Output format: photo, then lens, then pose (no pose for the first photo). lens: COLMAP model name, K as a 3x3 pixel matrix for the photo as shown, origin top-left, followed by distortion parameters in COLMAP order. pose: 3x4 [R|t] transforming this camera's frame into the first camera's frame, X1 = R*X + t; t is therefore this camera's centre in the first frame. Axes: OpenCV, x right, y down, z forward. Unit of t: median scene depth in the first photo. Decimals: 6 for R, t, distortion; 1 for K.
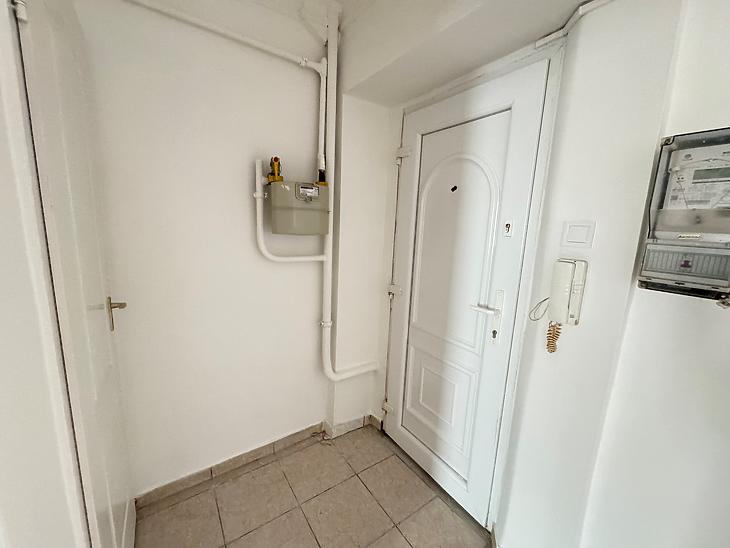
lens RADIAL K [[292.9, 0, 365.0], [0, 292.9, 274.0], [0, 0, 1]] dist [-0.004538, 0.000012]
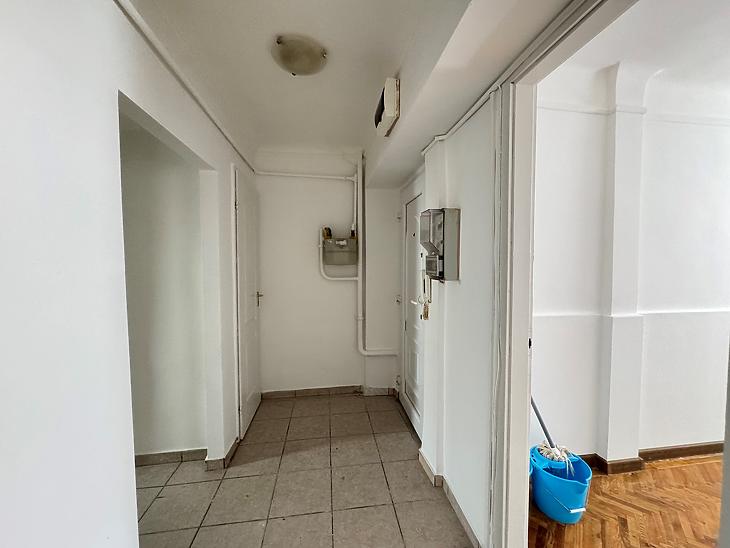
lens RADIAL K [[292.9, 0, 365.0], [0, 292.9, 274.0], [0, 0, 1]] dist [-0.004538, 0.000012]
pose [[0.889772, -0.021244, -0.455911, 0.752682], [-0.042216, 0.990803, -0.128558, 0.152173], [0.454449, 0.133635, 0.880692, -0.554100]]
